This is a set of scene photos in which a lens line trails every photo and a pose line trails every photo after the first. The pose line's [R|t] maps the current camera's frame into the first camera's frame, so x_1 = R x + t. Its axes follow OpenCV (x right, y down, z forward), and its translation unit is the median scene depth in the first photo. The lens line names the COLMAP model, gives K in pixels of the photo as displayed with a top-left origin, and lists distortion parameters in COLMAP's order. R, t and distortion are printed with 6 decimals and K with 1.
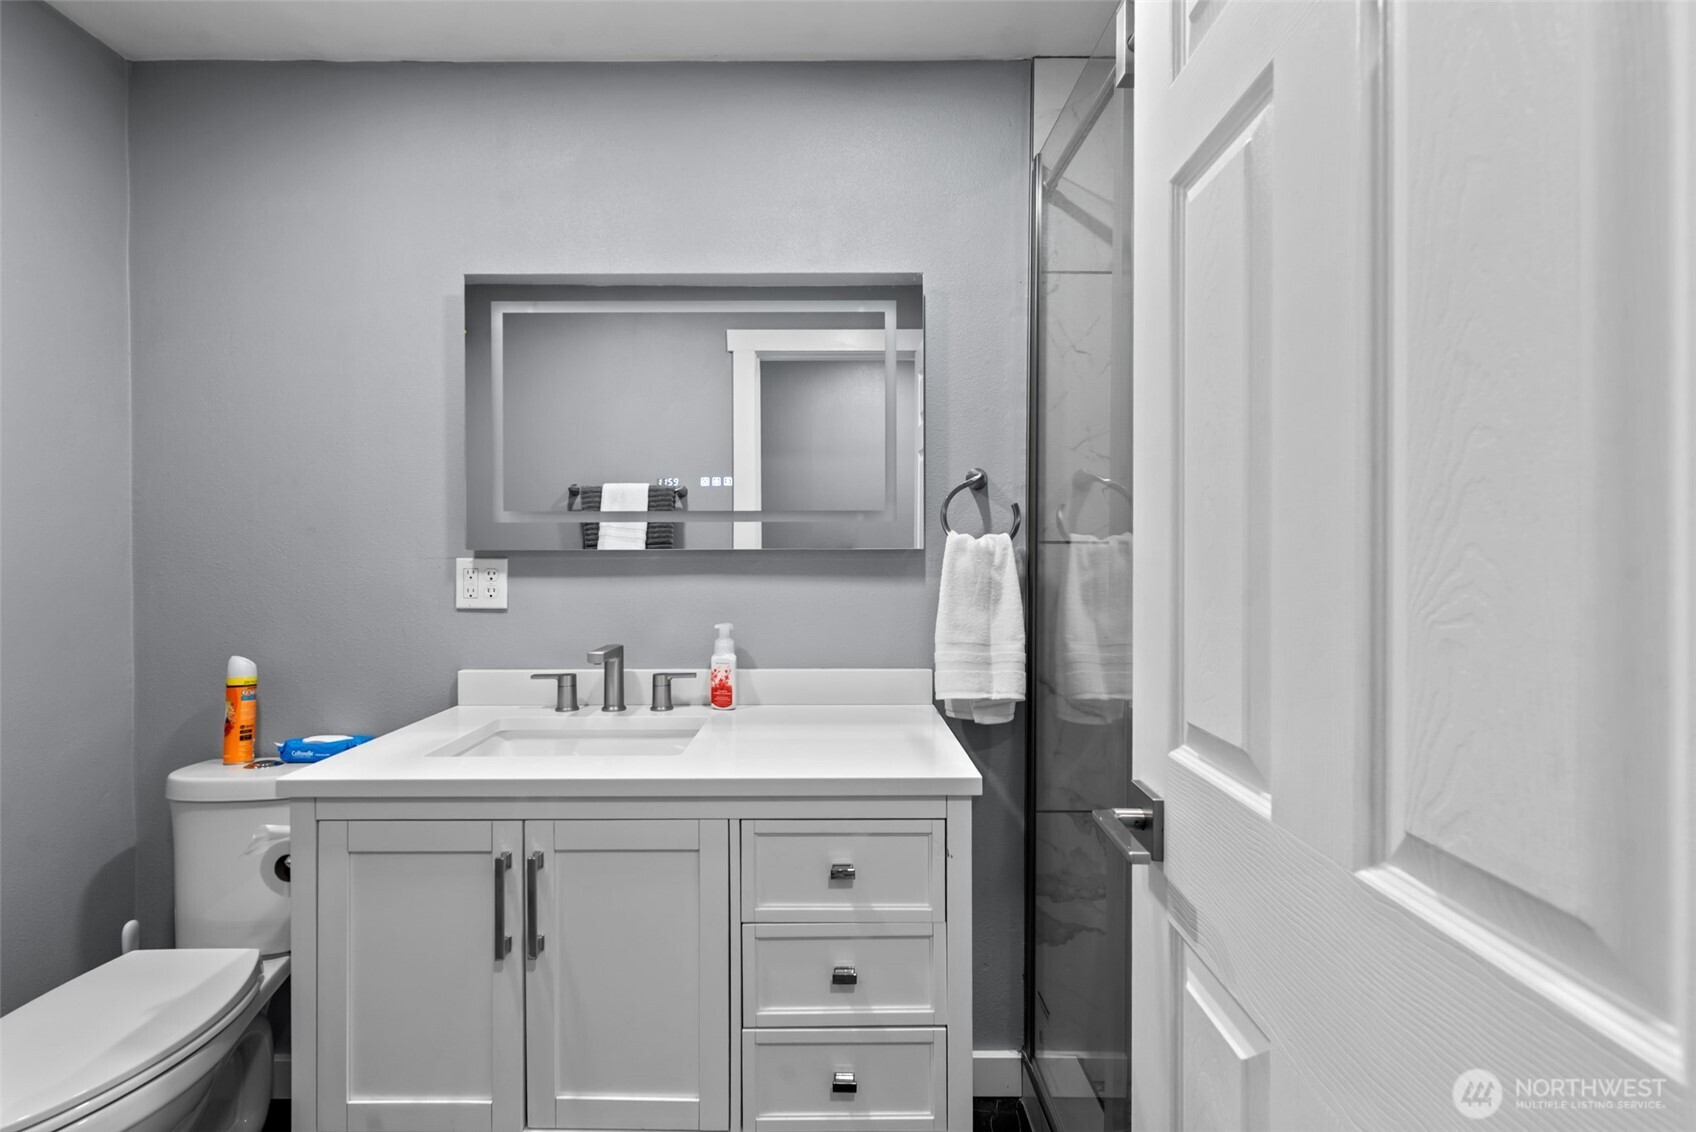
lens RADIAL K [[732.2, 0, 853.8], [0, 732.2, 557.7], [0, 0, 1]] dist [-0.000514, -0.000133]
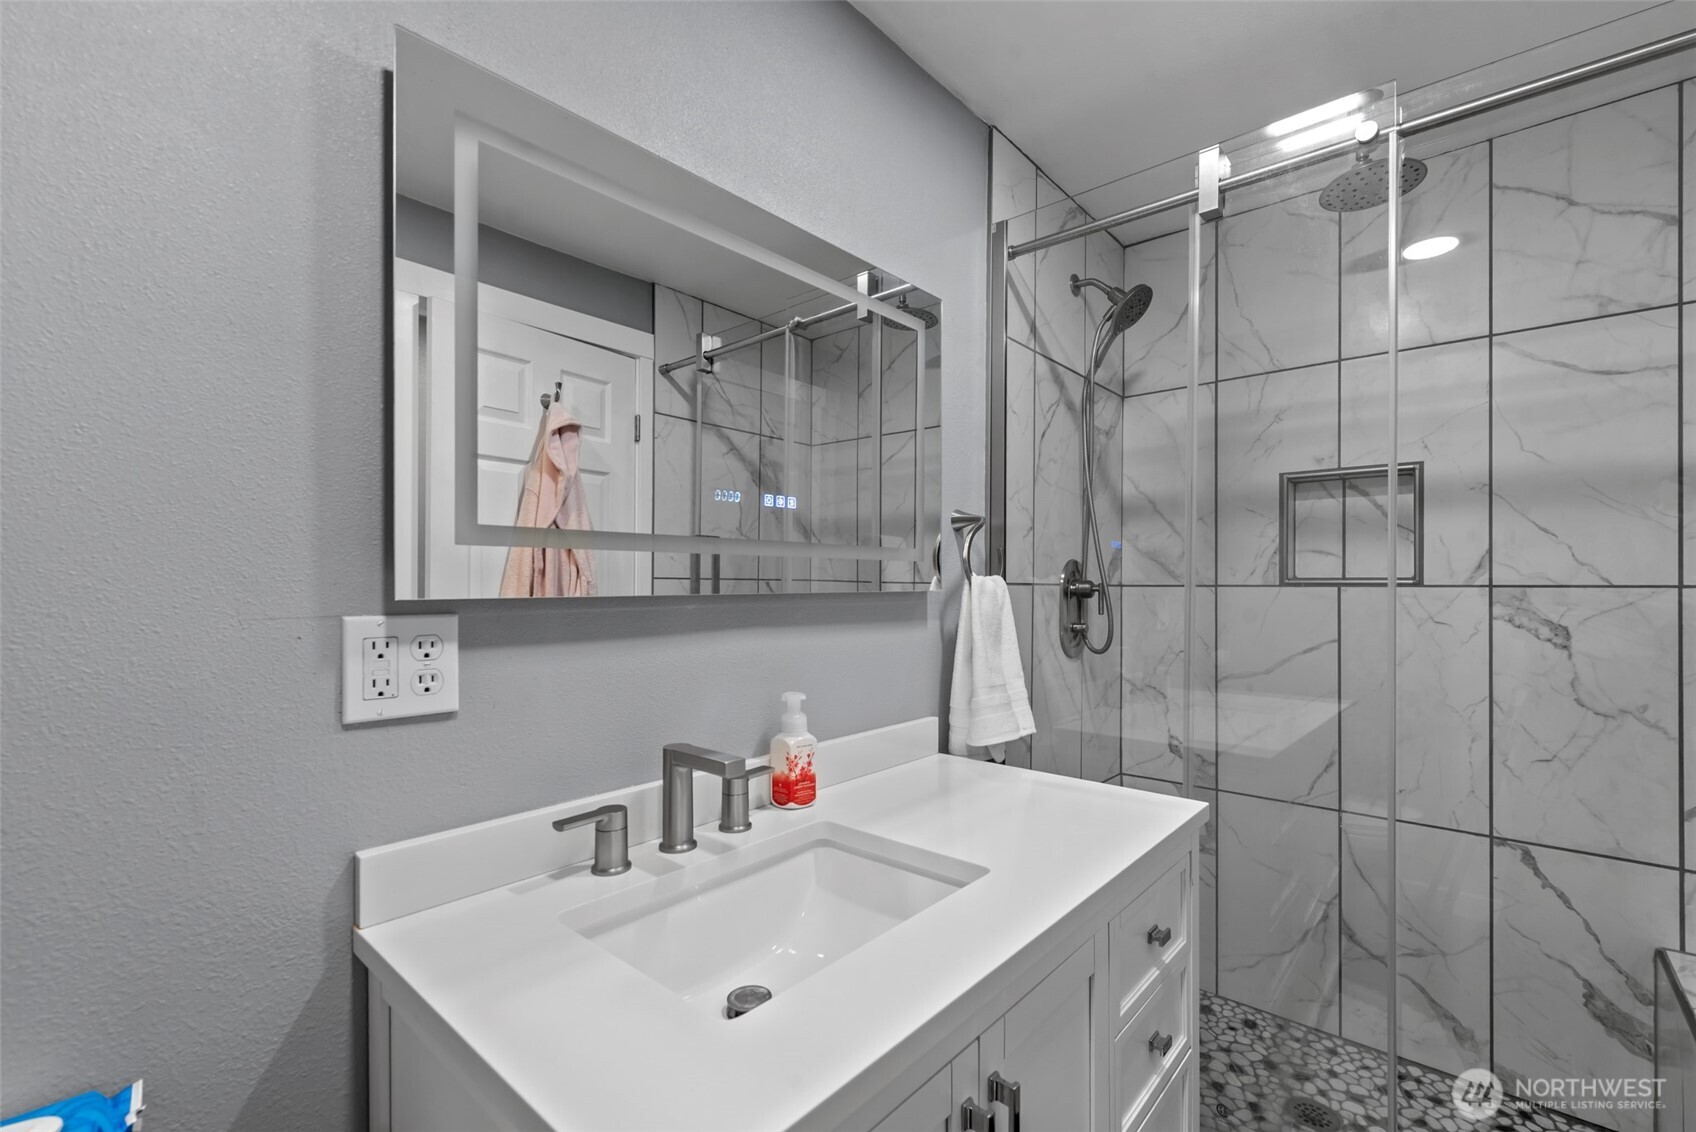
lens RADIAL K [[737.3, 0, 847.4], [0, 737.3, 575.4], [0, 0, 1]] dist [0.000021, 0.000095]
pose [[0.659425, 0.008866, 0.751718, -0.686877], [-0.001518, 0.999944, -0.010463, -0.021532], [-0.751769, 0.005758, 0.659401, 0.446443]]
